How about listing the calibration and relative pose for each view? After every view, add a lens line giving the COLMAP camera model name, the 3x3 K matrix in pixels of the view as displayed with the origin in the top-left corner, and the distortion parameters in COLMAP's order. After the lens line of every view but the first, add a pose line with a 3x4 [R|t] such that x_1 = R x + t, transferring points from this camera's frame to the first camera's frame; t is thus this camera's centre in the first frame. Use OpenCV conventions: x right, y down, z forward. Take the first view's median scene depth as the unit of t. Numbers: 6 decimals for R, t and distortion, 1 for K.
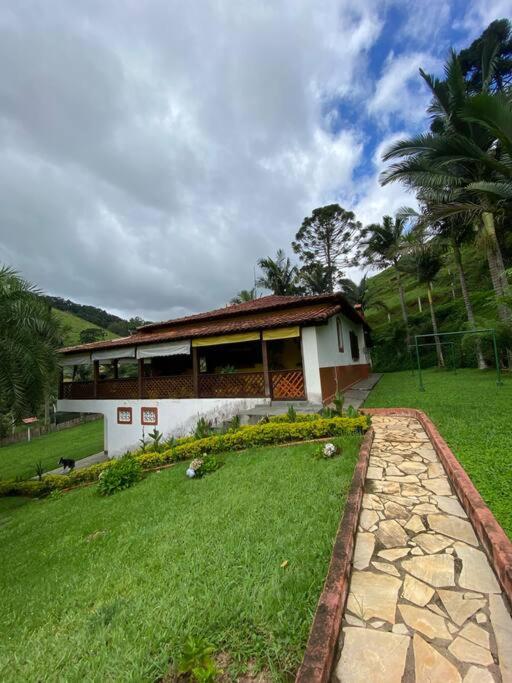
lens RADIAL K [[273.4, 0, 256.0], [0, 273.4, 341.5], [0, 0, 1]] dist [0.097760, -0.000007]
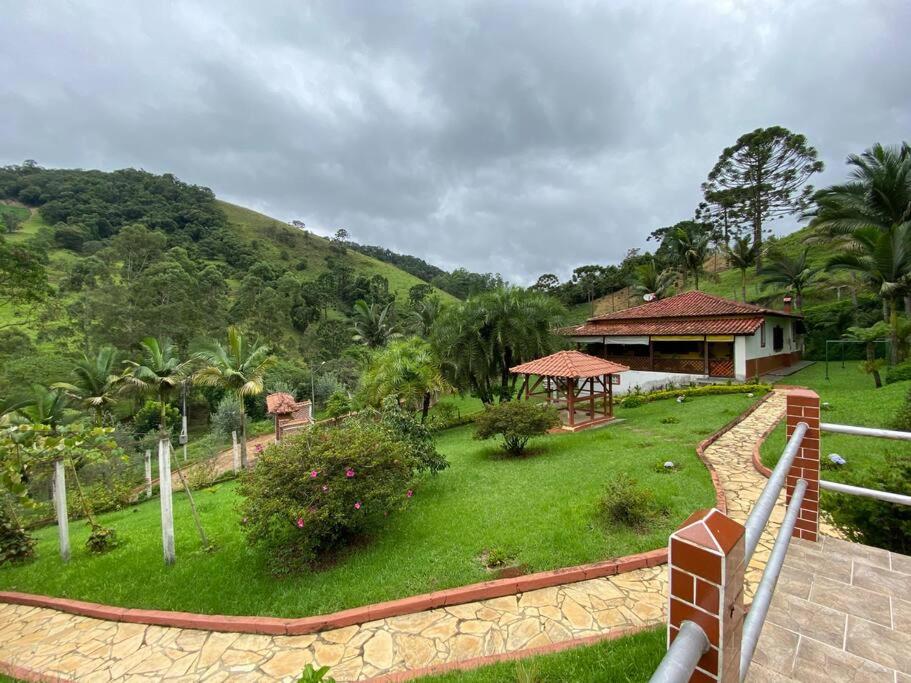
lens RADIAL K [[378.0, 0, 455.5], [0, 378.0, 341.5], [0, 0, 1]] dist [0.000769, -0.000057]
pose [[0.923655, 0.051287, -0.379778, -0.417797], [-0.005912, 0.992793, 0.119694, -0.219969], [0.383180, -0.108311, 0.917302, -1.397118]]
